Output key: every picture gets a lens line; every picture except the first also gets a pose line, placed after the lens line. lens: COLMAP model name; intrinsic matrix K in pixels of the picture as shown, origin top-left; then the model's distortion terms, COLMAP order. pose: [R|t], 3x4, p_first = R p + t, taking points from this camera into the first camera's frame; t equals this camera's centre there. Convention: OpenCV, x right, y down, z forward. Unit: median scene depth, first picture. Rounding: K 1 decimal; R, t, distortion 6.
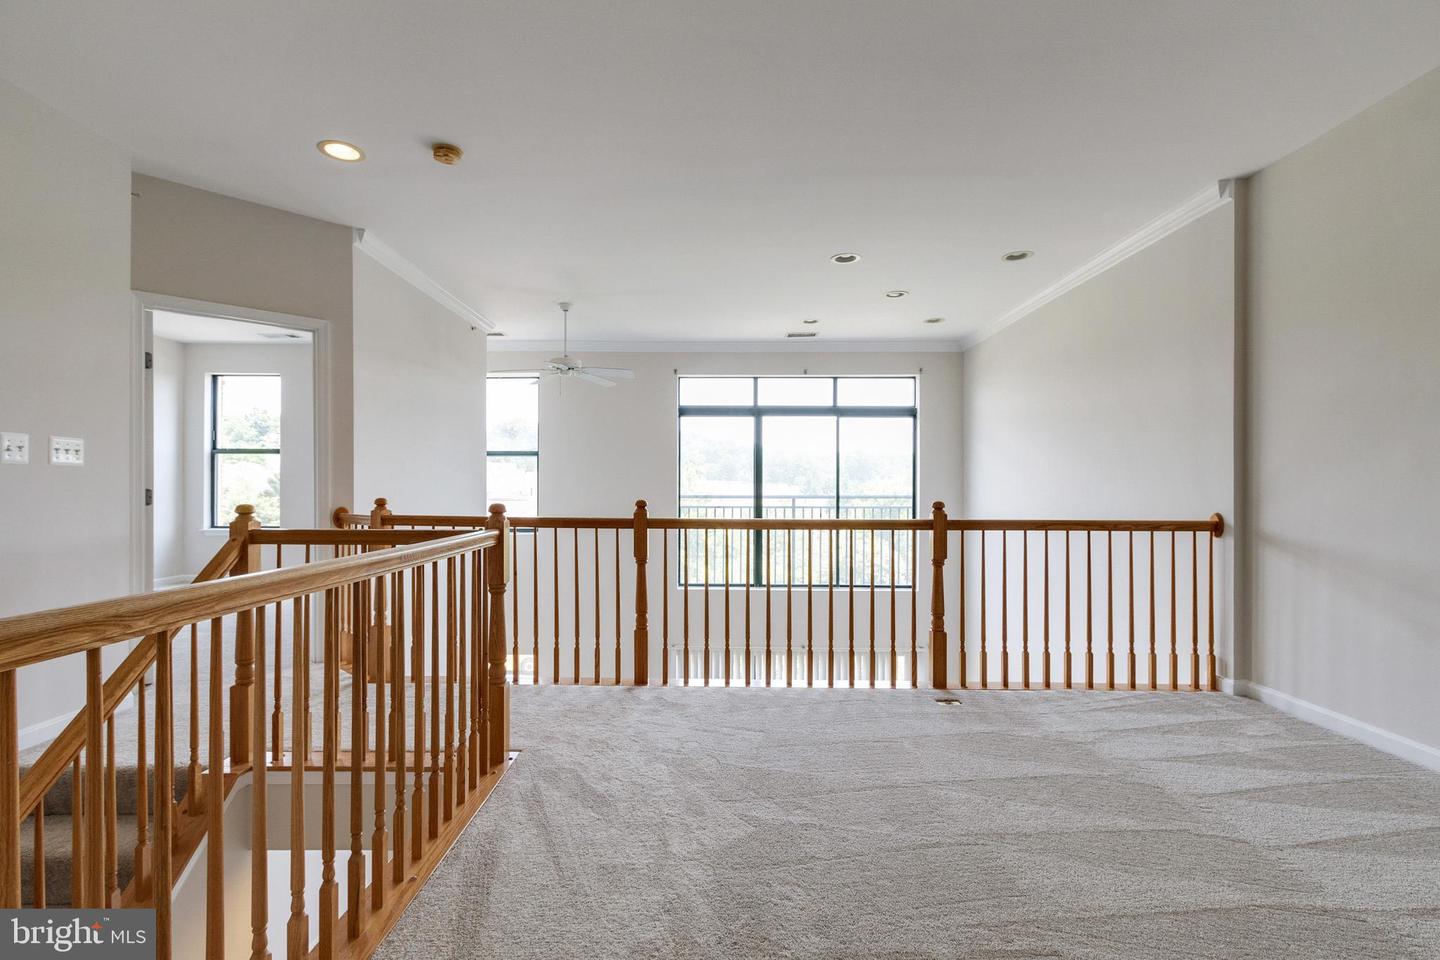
lens RADIAL K [[671.4, 0, 698.3], [0, 671.4, 484.9], [0, 0, 1]] dist [0.009605, -0.004855]
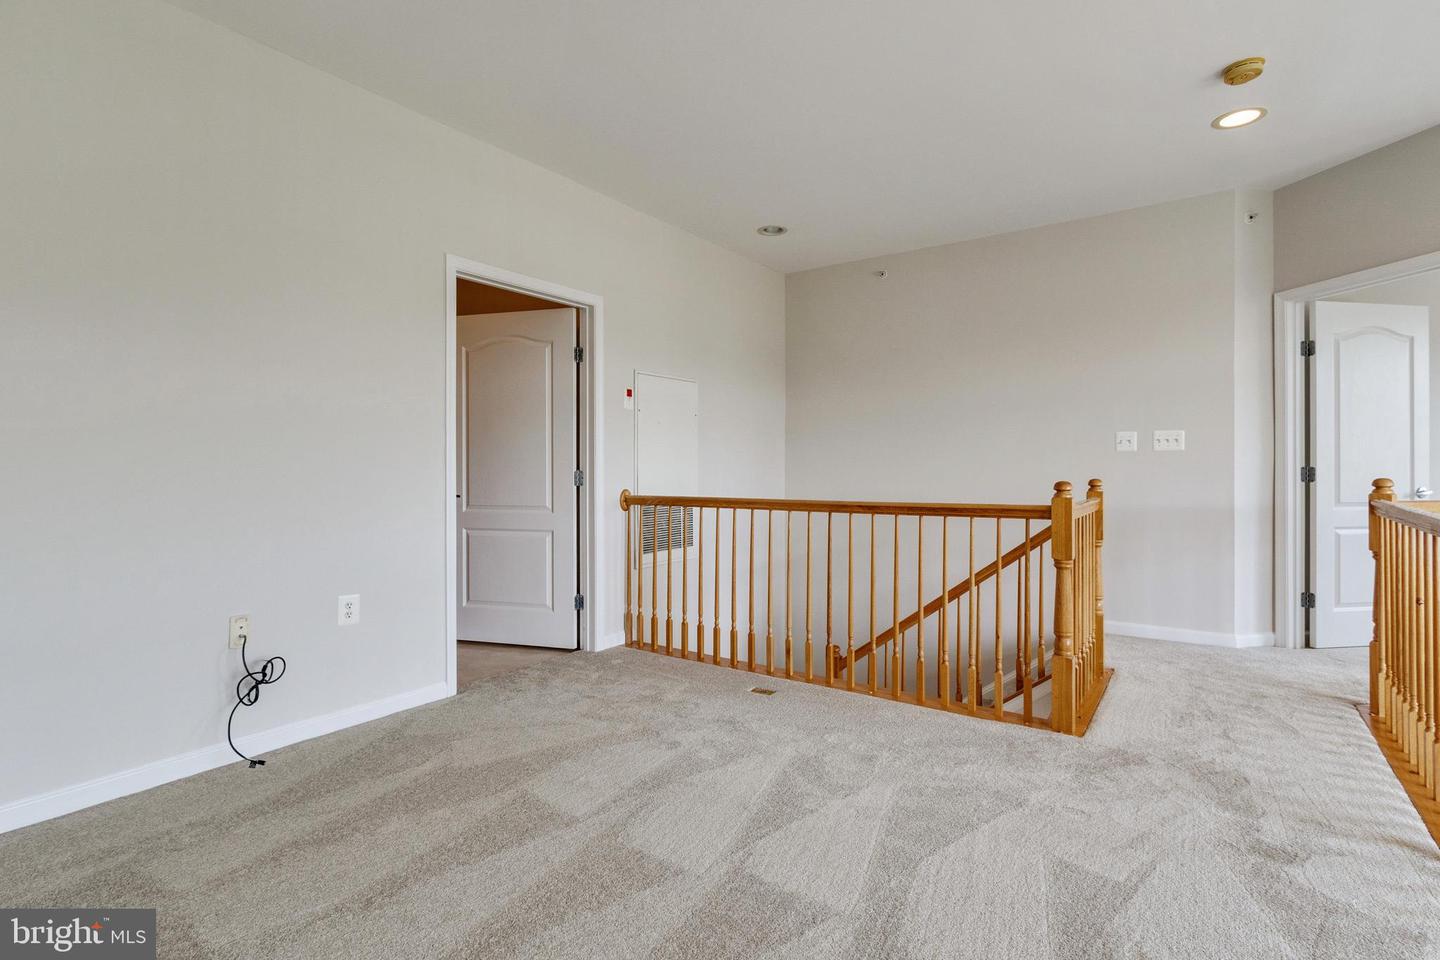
lens RADIAL K [[699.0, 0, 715.9], [0, 699.0, 473.5], [0, 0, 1]] dist [-0.002375, -0.000107]
pose [[-0.582875, 0.012027, -0.812473, 0.332483], [0.008825, 0.999925, 0.008471, -0.000395], [0.812514, -0.002232, -0.582938, 0.444957]]
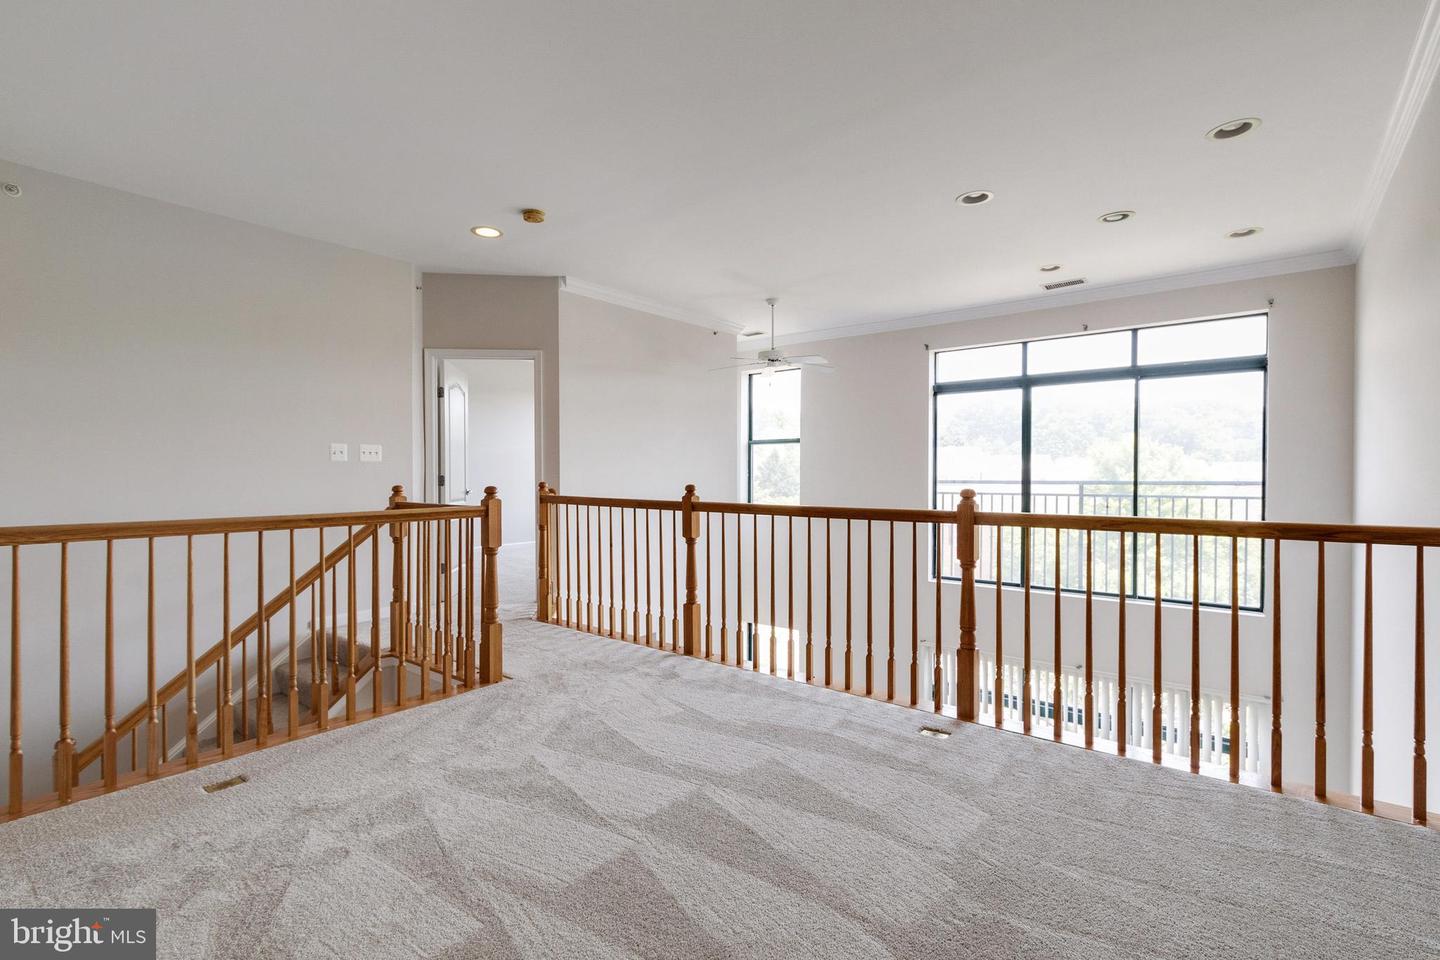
lens RADIAL K [[671.4, 0, 718.1], [0, 671.4, 478.3], [0, 0, 1]] dist [0.009605, -0.004855]
pose [[0.785256, 0.001028, -0.619170, 0.322148], [0.007167, 0.999917, 0.010749, 0.000606], [0.619129, -0.012879, 0.785184, 0.092662]]
